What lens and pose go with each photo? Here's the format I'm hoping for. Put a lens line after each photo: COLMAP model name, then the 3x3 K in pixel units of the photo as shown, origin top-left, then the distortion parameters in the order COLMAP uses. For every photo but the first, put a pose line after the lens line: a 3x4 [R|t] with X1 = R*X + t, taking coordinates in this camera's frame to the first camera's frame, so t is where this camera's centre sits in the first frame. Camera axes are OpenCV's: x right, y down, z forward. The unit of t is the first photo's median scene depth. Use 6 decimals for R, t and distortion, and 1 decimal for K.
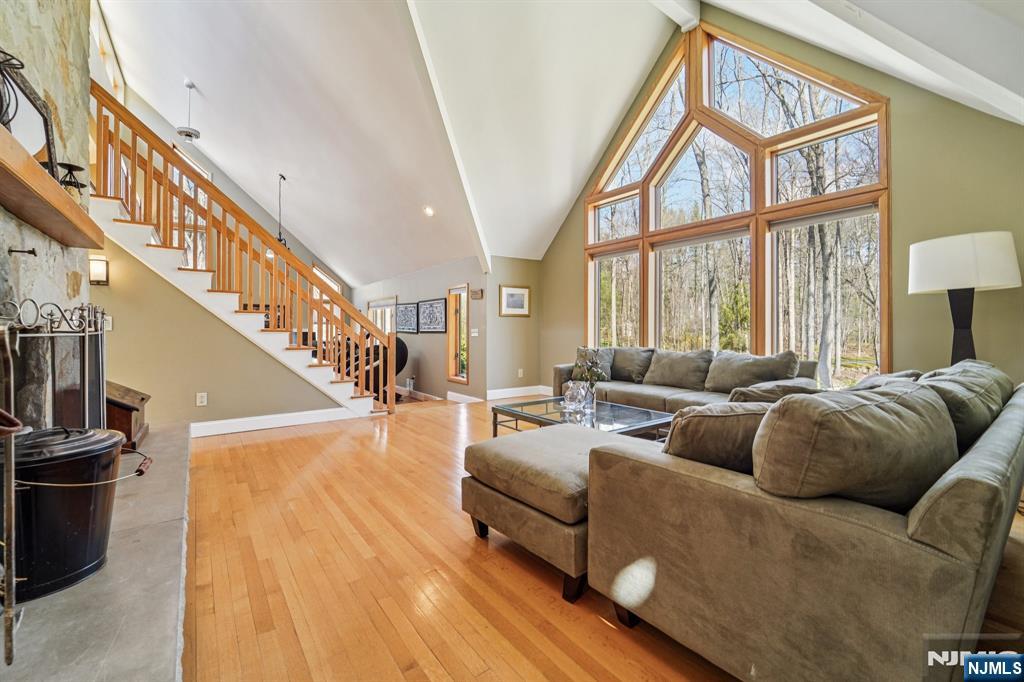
lens RADIAL K [[421.0, 0, 514.4], [0, 421.0, 337.3], [0, 0, 1]] dist [-0.010941, 0.000363]
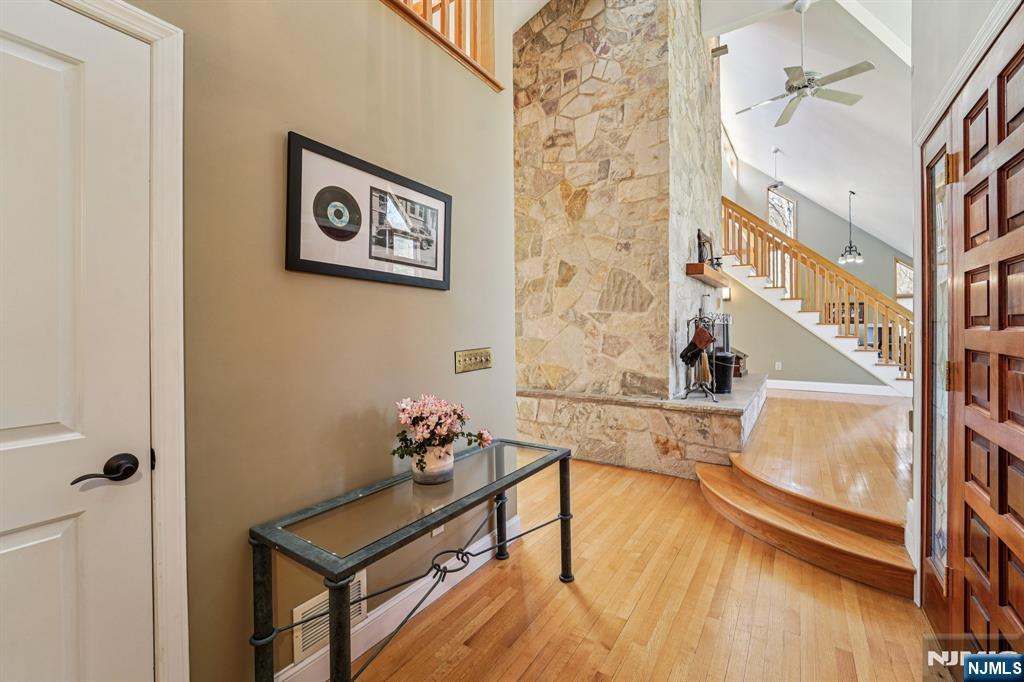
lens RADIAL K [[421.0, 0, 514.4], [0, 421.0, 337.3], [0, 0, 1]] dist [-0.010941, 0.000363]
pose [[0.318418, -0.007220, -0.947923, 0.402504], [0.004448, 0.999971, -0.006122, 0.030690], [0.947940, -0.002267, 0.318441, -0.417490]]
